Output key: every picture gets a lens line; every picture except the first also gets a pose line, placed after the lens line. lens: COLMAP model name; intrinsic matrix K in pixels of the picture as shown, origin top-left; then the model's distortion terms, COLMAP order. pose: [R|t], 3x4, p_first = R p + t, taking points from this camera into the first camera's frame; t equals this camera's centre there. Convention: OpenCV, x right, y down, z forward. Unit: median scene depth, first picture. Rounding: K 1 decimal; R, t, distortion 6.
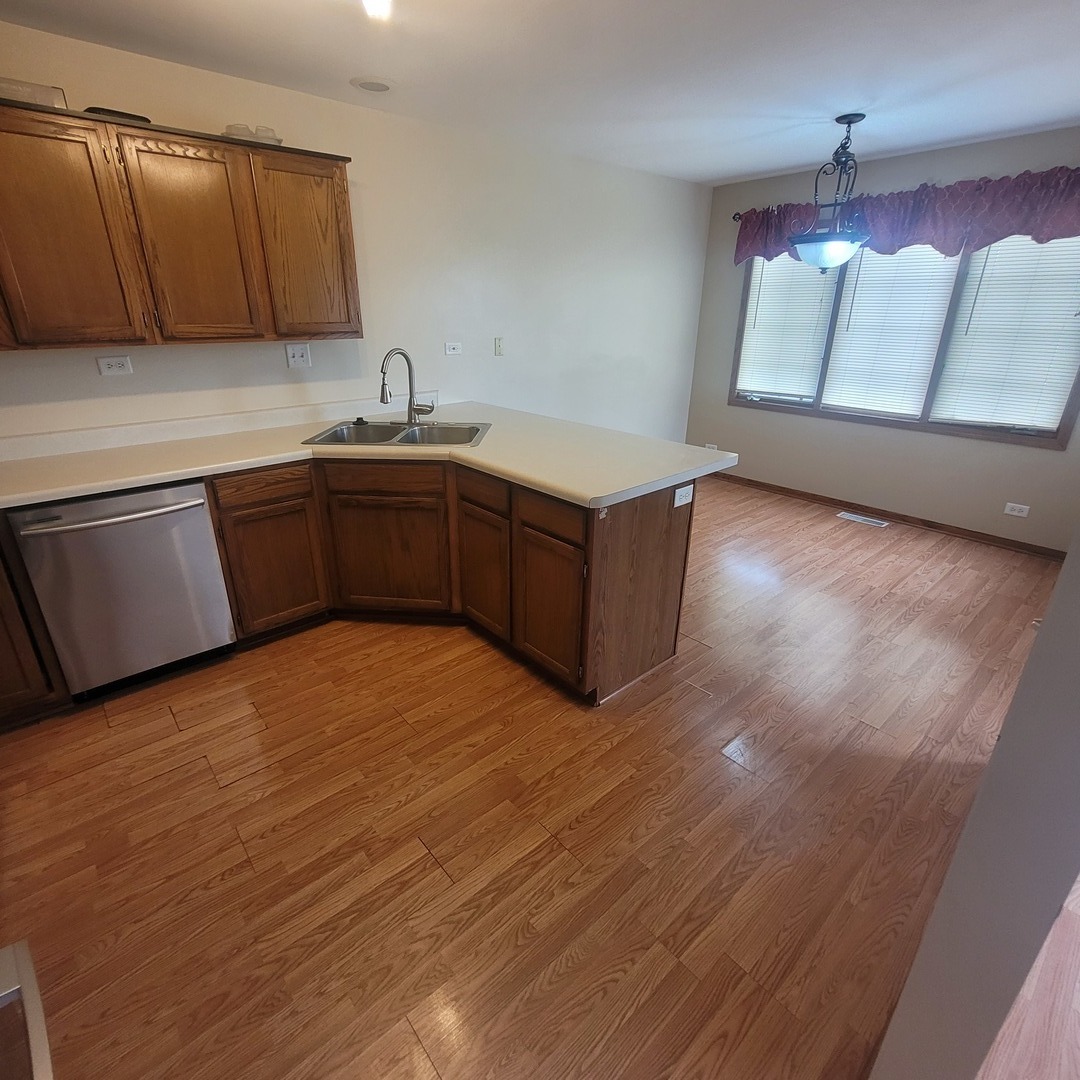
lens RADIAL K [[567.1, 0, 512.0], [0, 567.1, 533.3], [0, 0, 1]] dist [0.004923, -0.002706]
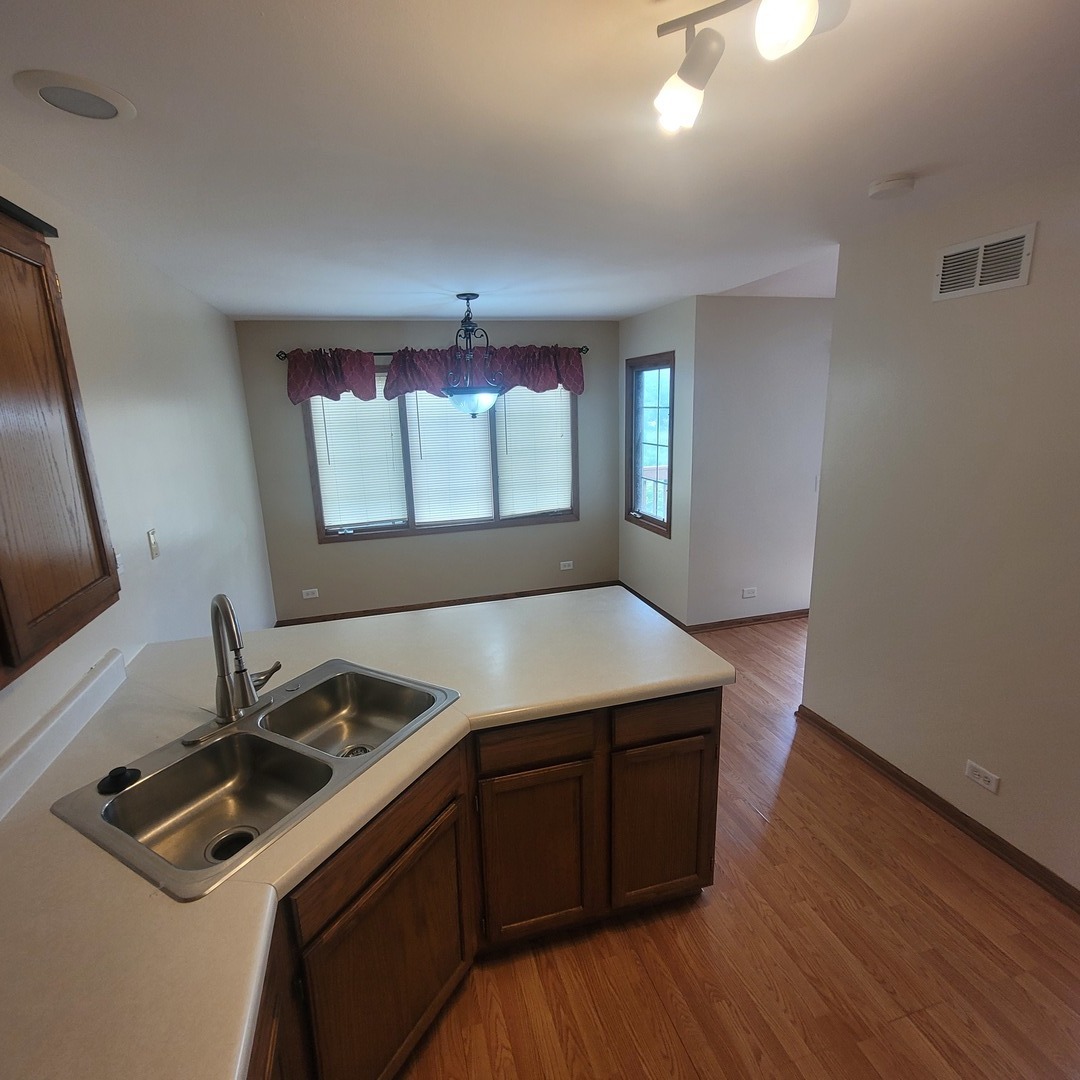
lens RADIAL K [[567.1, 0, 531.1], [0, 567.1, 533.9], [0, 0, 1]] dist [0.004923, -0.002706]
pose [[0.418511, -0.218718, 0.881482, -0.611421], [0.370973, 0.927078, 0.053901, -0.353994], [-0.828992, 0.304448, 0.469131, 0.603082]]
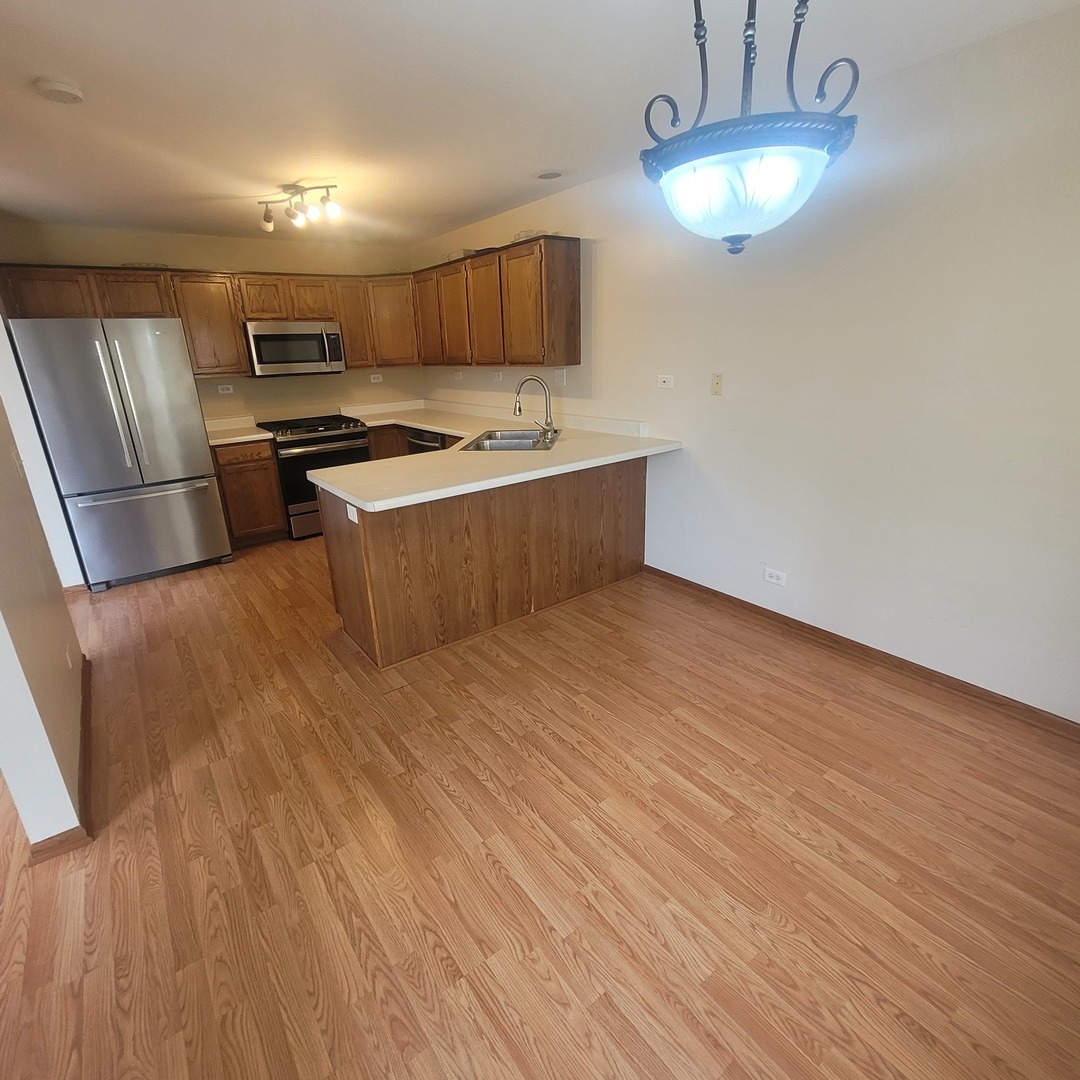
lens RADIAL K [[567.1, 0, 534.3], [0, 567.1, 539.9], [0, 0, 1]] dist [0.004923, -0.002706]
pose [[-0.058867, 0.327032, -0.943178, 1.311847], [-0.333145, 0.884215, 0.327380, -0.490607], [0.941036, 0.333486, 0.056898, 1.235836]]
